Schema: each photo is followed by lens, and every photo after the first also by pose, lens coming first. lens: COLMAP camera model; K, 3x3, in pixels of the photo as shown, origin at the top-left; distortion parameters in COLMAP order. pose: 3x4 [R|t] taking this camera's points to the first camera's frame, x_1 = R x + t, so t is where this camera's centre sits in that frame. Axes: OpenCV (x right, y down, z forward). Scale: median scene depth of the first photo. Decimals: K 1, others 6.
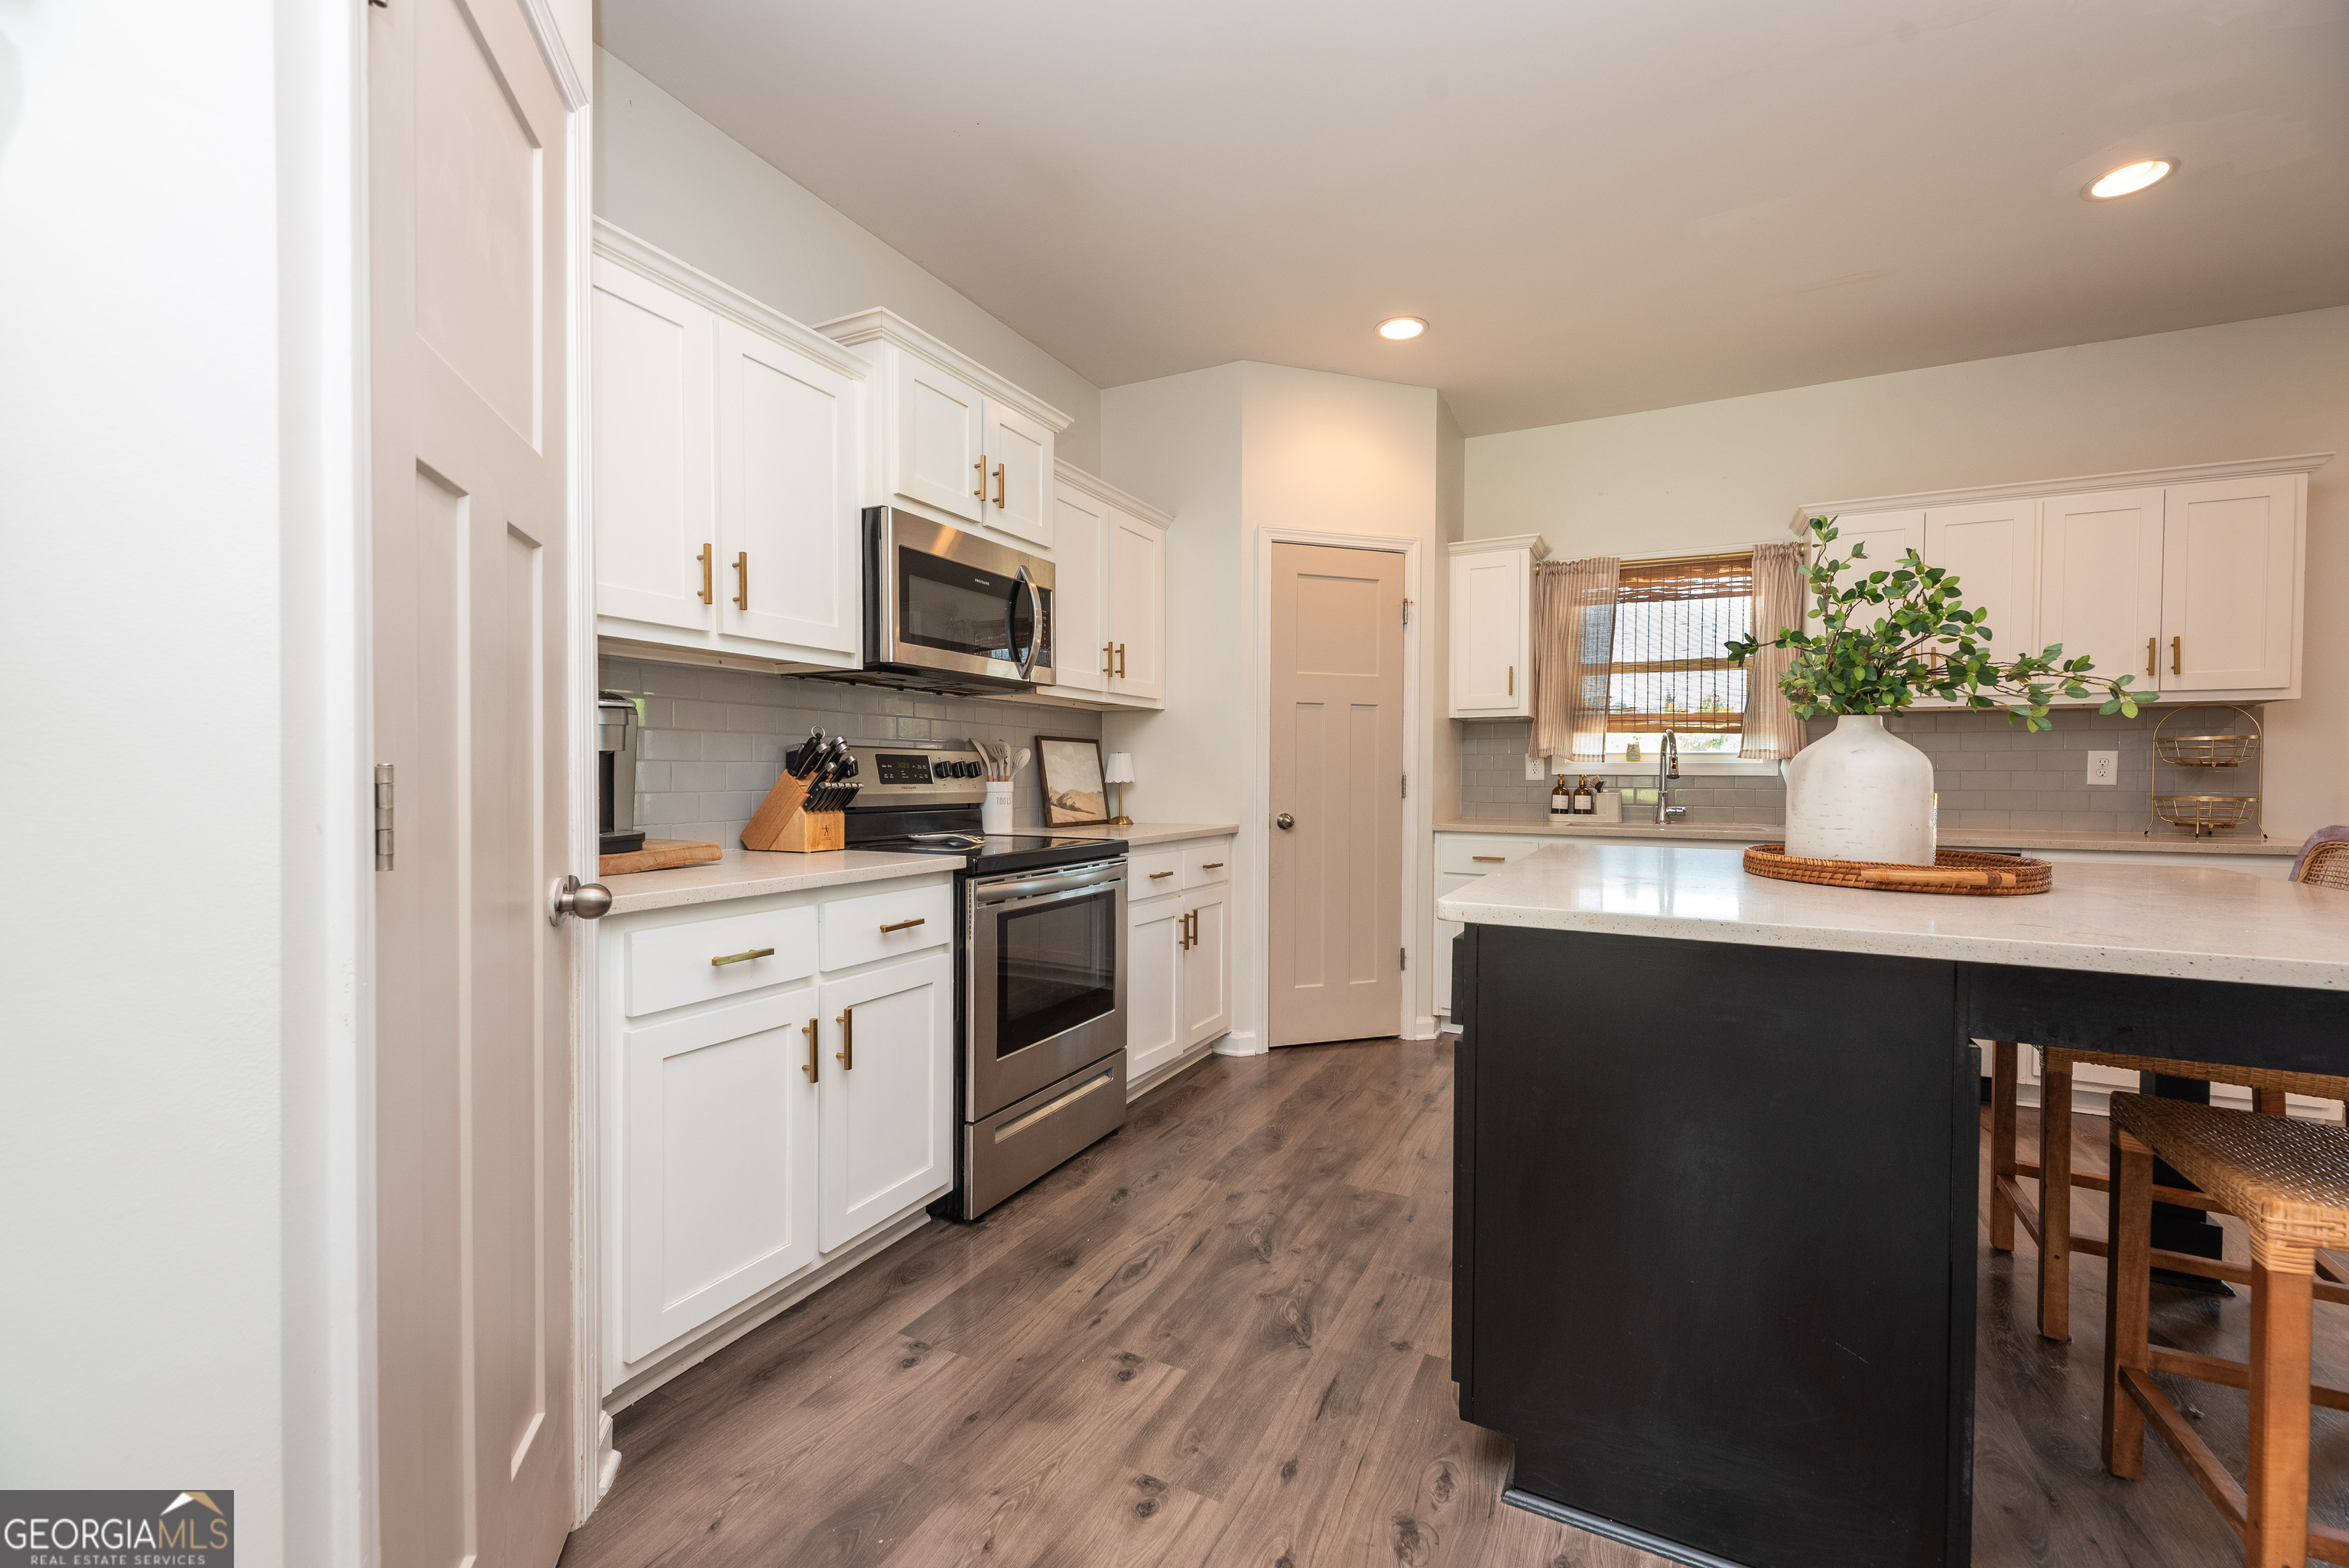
lens RADIAL K [[989.9, 0, 1181.2], [0, 989.9, 774.1], [0, 0, 1]] dist [0.013134, -0.006325]
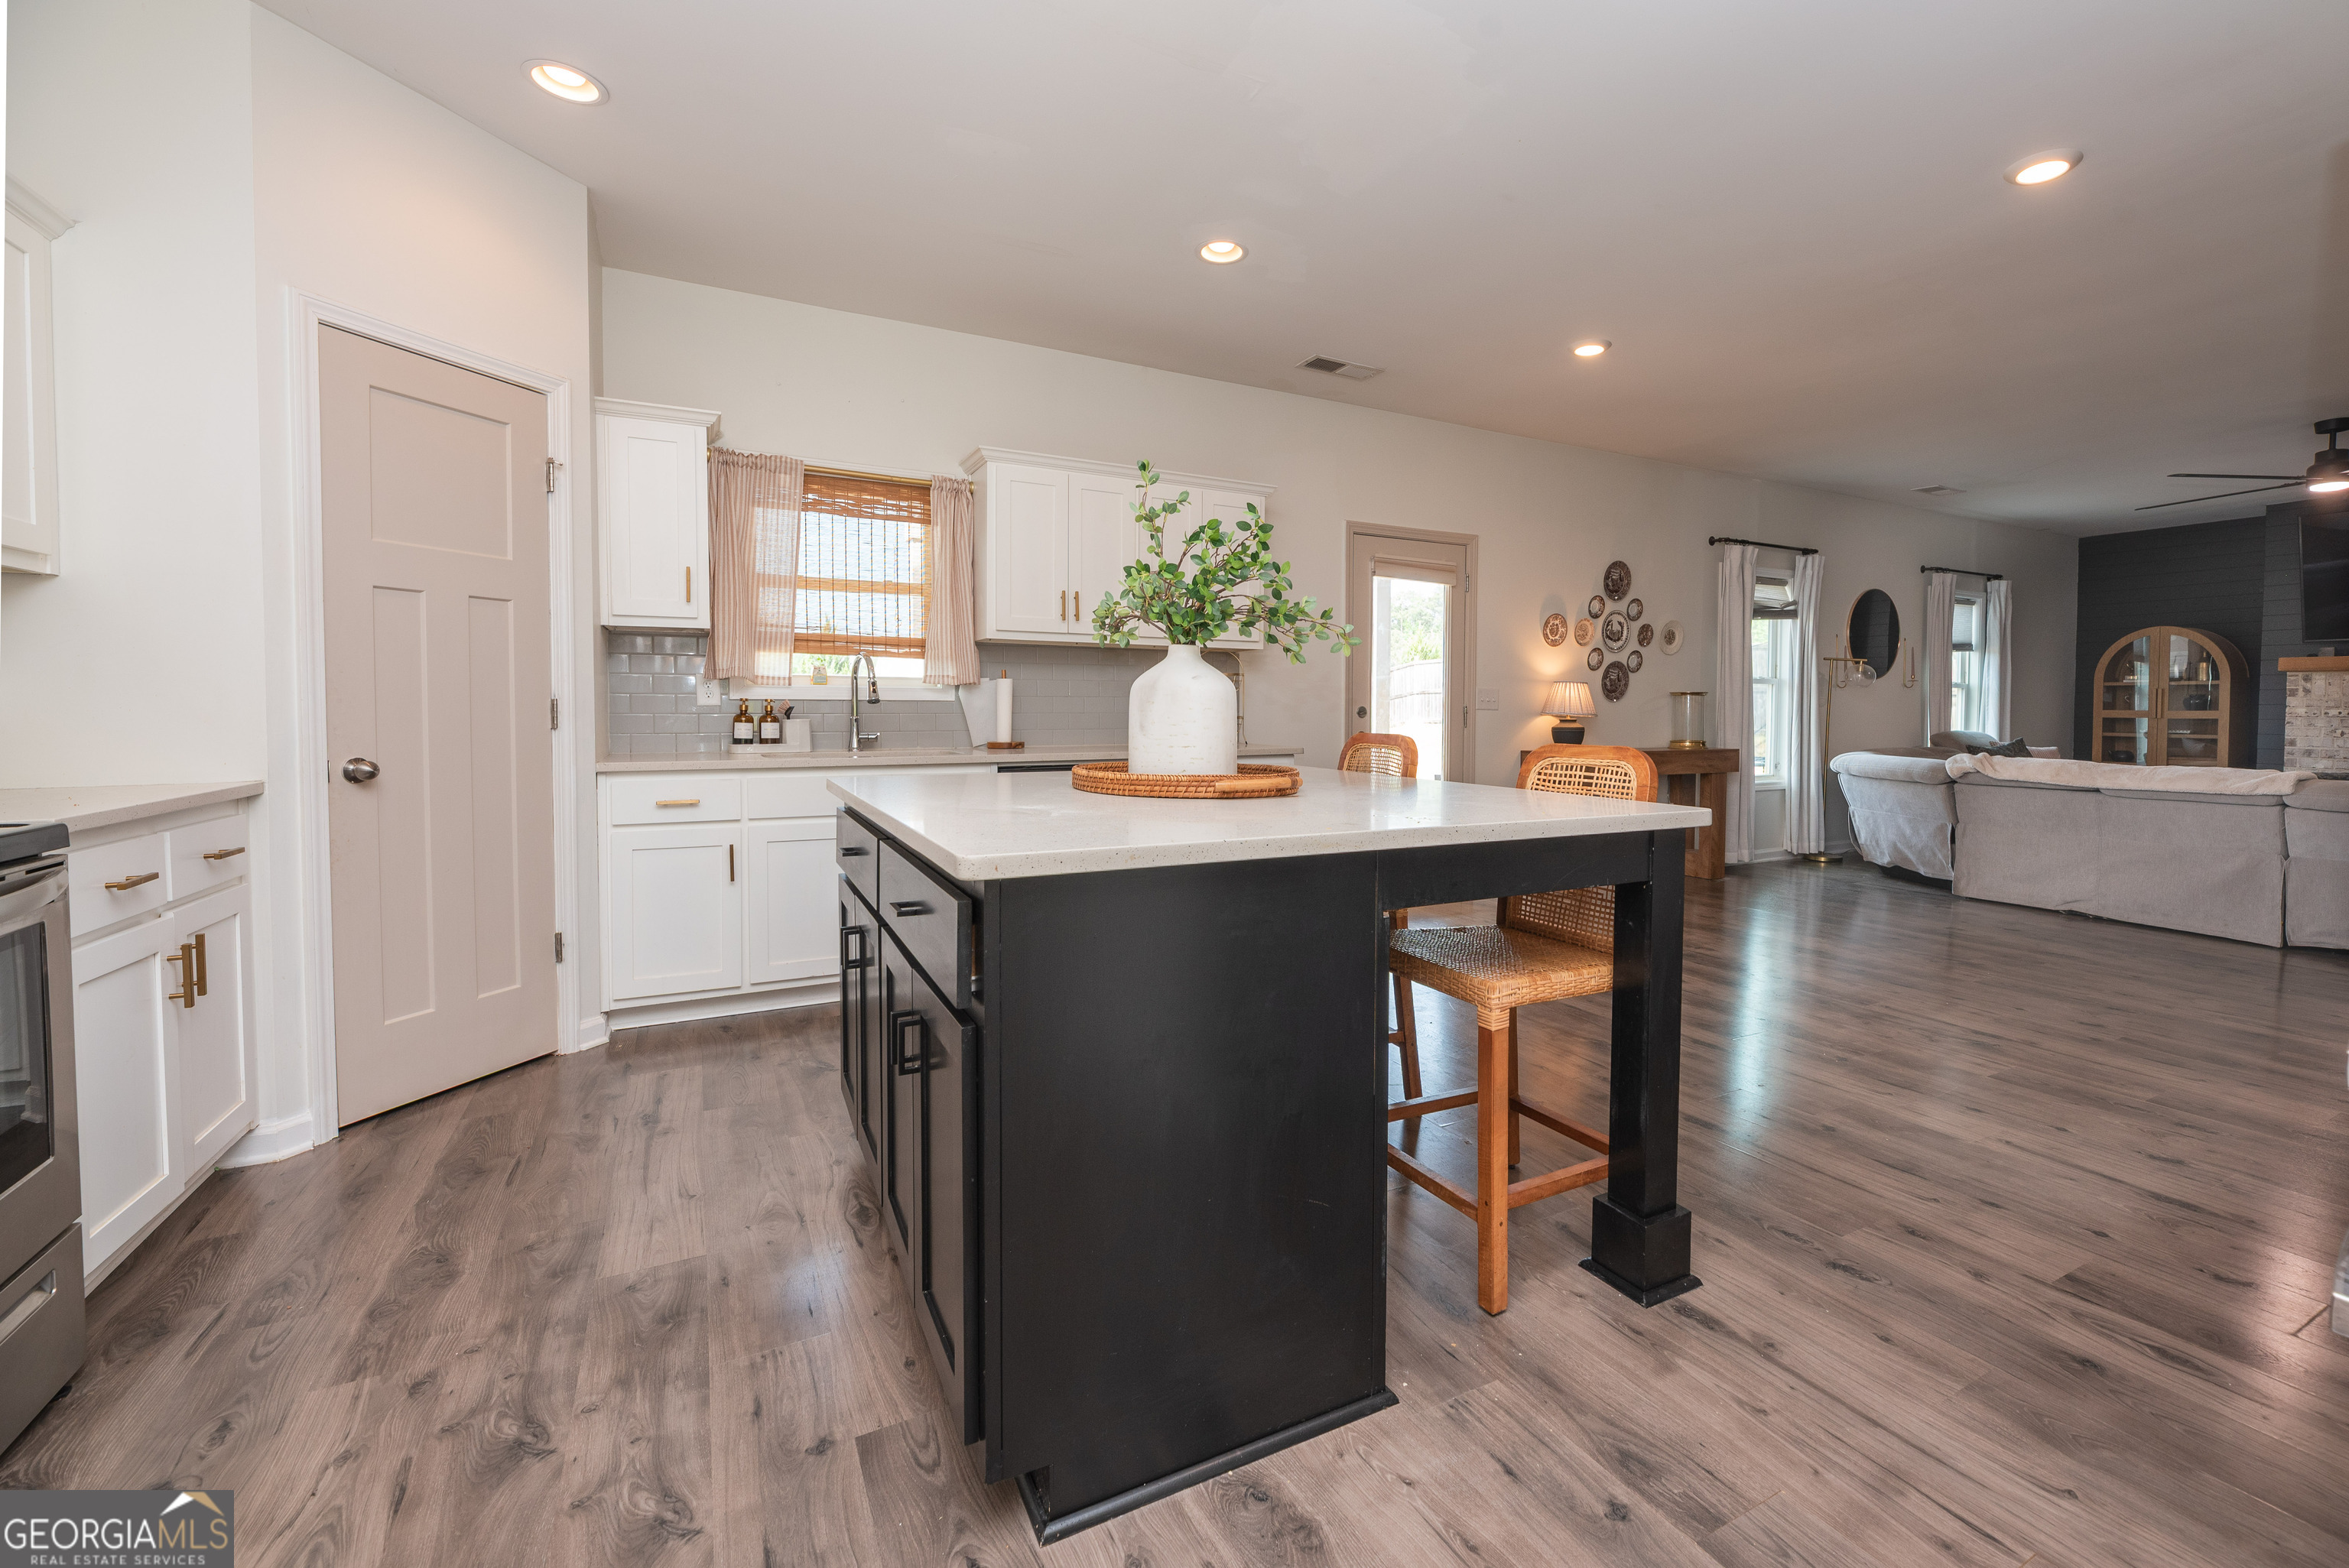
lens RADIAL K [[1011.8, 0, 1252.4], [0, 1011.8, 727.4], [0, 0, 1]] dist [0.004470, -0.002581]
pose [[0.556028, -0.019574, 0.830933, -0.127122], [-0.001933, 0.999689, 0.024843, 0.002744], [-0.831162, -0.015420, 0.555817, 0.168538]]
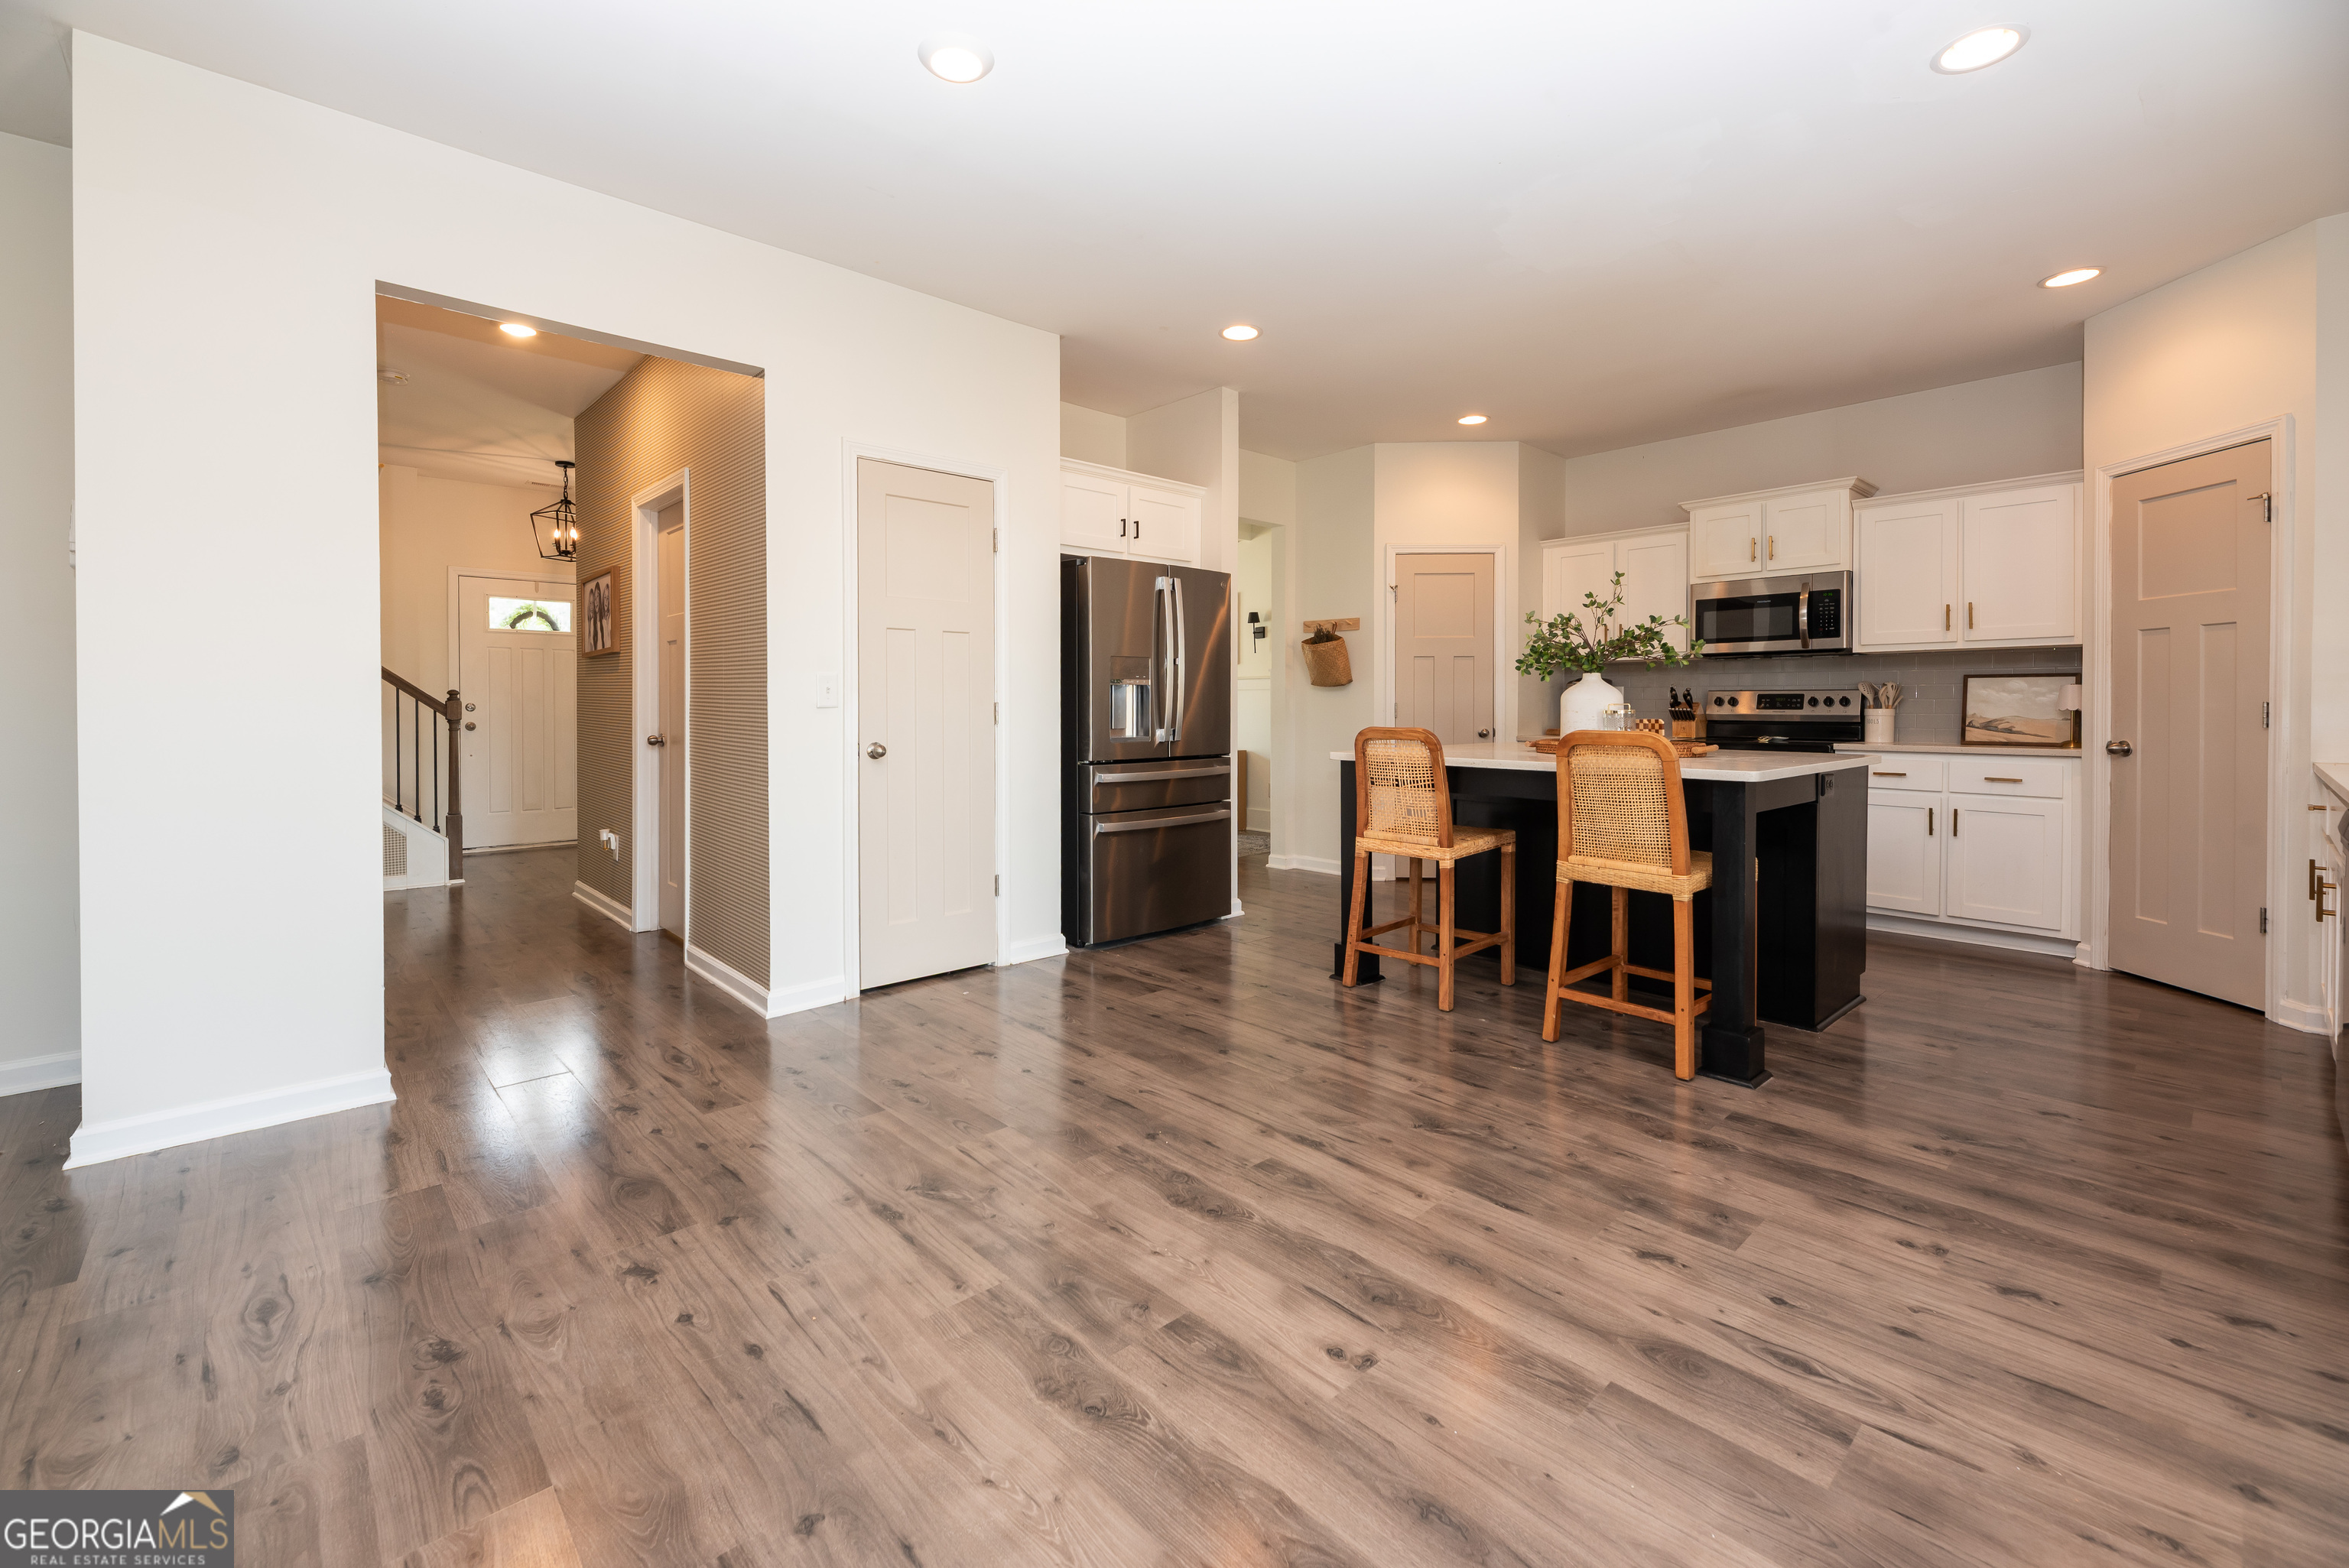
lens RADIAL K [[989.9, 0, 1157.7], [0, 989.9, 718.3], [0, 0, 1]] dist [0.013134, -0.006325]
pose [[-0.369454, 0.006256, -0.929228, 1.524369], [-0.002227, 0.999969, 0.007617, 0.011974], [0.929246, 0.004883, -0.369428, 0.489308]]
